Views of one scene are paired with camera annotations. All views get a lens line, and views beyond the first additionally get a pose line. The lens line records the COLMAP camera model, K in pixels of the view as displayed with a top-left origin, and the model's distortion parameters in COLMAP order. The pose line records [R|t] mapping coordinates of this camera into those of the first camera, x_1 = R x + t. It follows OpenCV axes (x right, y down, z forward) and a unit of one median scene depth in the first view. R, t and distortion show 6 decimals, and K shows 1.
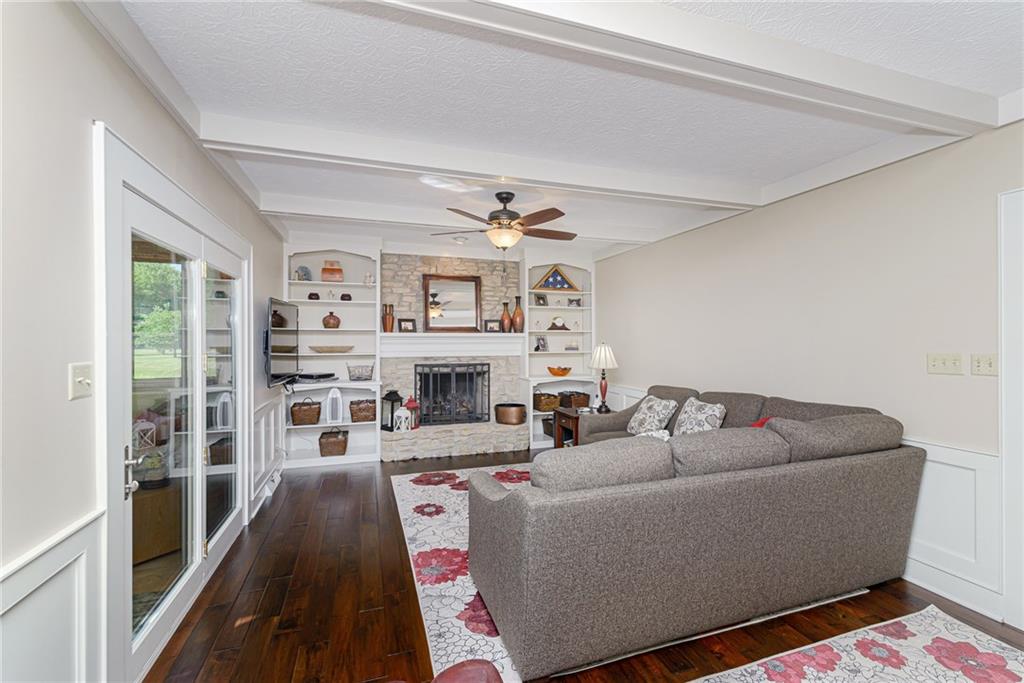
lens RADIAL K [[440.7, 0, 509.1], [0, 440.7, 338.4], [0, 0, 1]] dist [-0.003397, -0.000204]
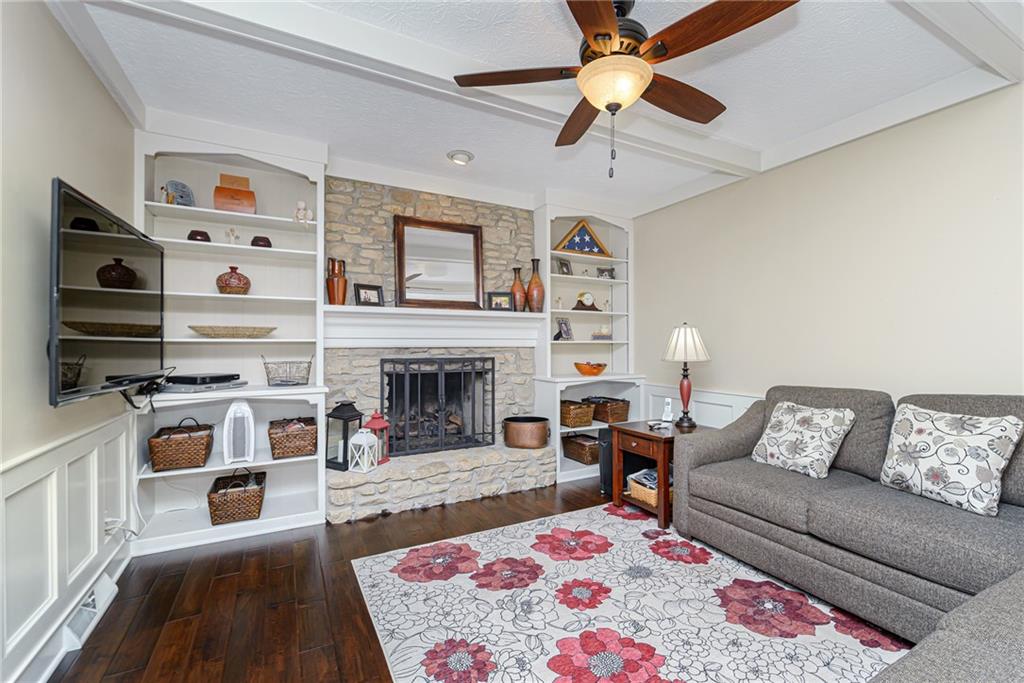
lens RADIAL K [[440.7, 0, 518.7], [0, 440.7, 345.2], [0, 0, 1]] dist [-0.003397, -0.000204]
pose [[0.984723, 0.000360, 0.174130, -0.136375], [-0.001231, 0.999987, 0.004897, 0.037908], [-0.174126, -0.005037, 0.984710, 0.366661]]
